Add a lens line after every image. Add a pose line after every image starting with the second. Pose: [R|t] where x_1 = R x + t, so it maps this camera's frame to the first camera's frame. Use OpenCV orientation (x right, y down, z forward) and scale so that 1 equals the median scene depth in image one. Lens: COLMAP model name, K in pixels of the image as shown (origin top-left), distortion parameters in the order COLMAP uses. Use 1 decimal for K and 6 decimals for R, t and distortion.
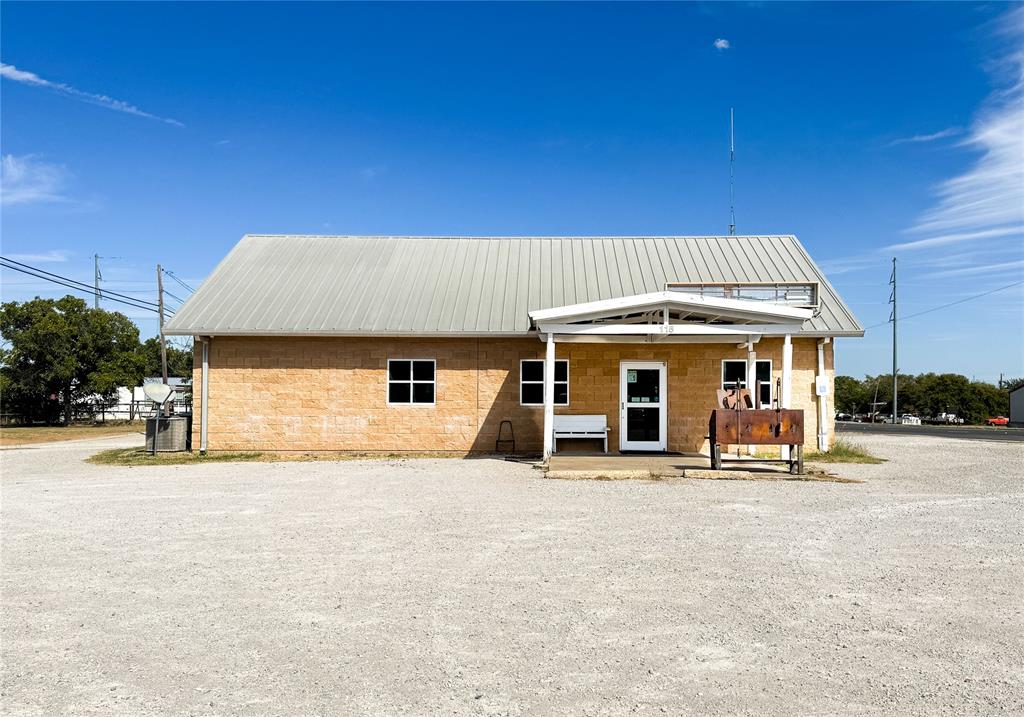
lens RADIAL K [[833.4, 0, 512.0], [0, 833.4, 358.5], [0, 0, 1]] dist [0.053312, -0.003219]
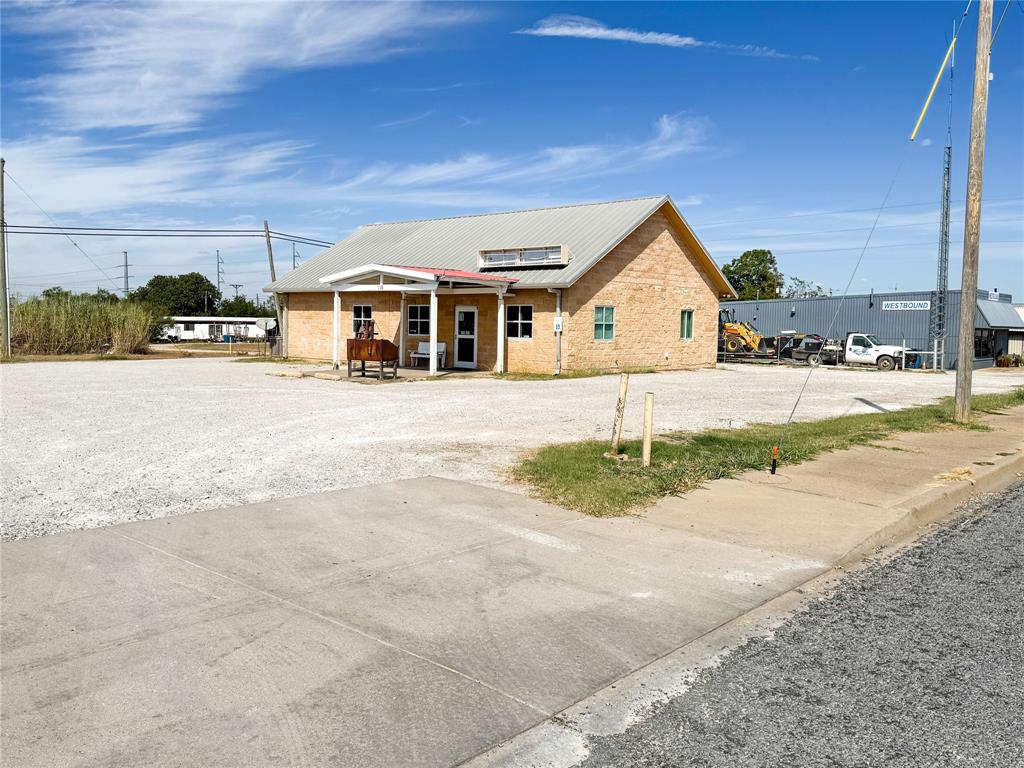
lens RADIAL K [[852.0, 0, 497.1], [0, 852.0, 360.4], [0, 0, 1]] dist [0.050393, -0.004928]
pose [[0.749717, 0.038741, -0.660624, 1.164923], [0.006777, 0.997783, 0.066204, 0.000254], [0.661724, -0.054111, 0.747792, -0.060482]]
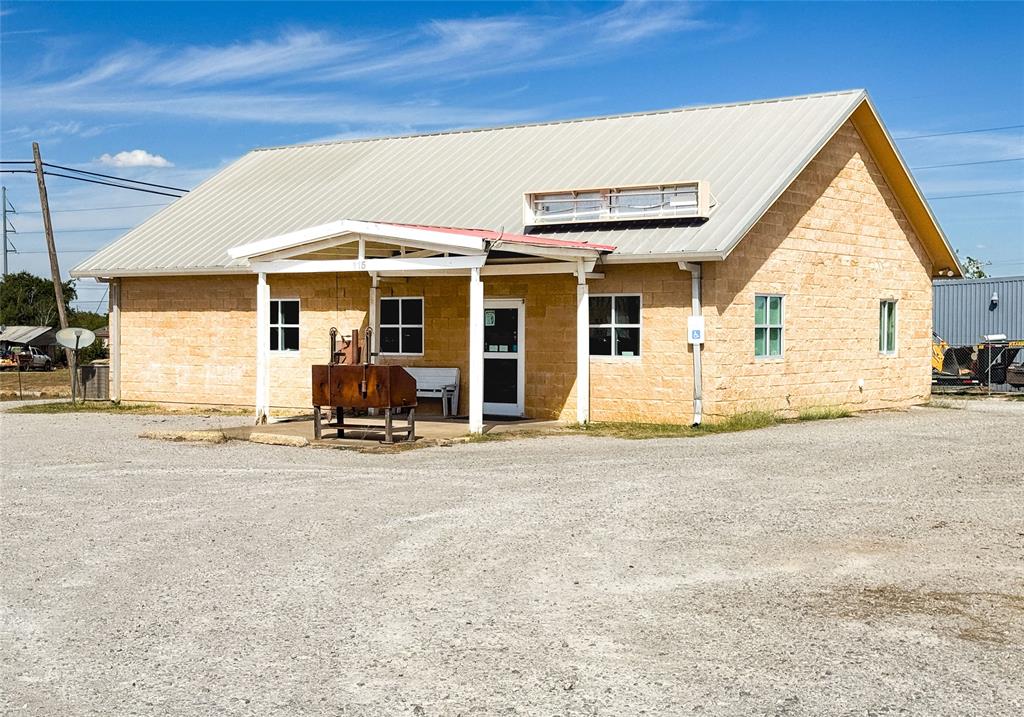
lens RADIAL K [[1509.3, 0, 512.0], [0, 1509.3, 358.5], [0, 0, 1]] dist [0.047425, 0.096689]
pose [[0.813201, 0.009304, -0.581909, 0.962103], [0.020266, 0.998813, 0.044292, -0.002097], [0.581630, -0.047812, 0.812047, -0.105423]]
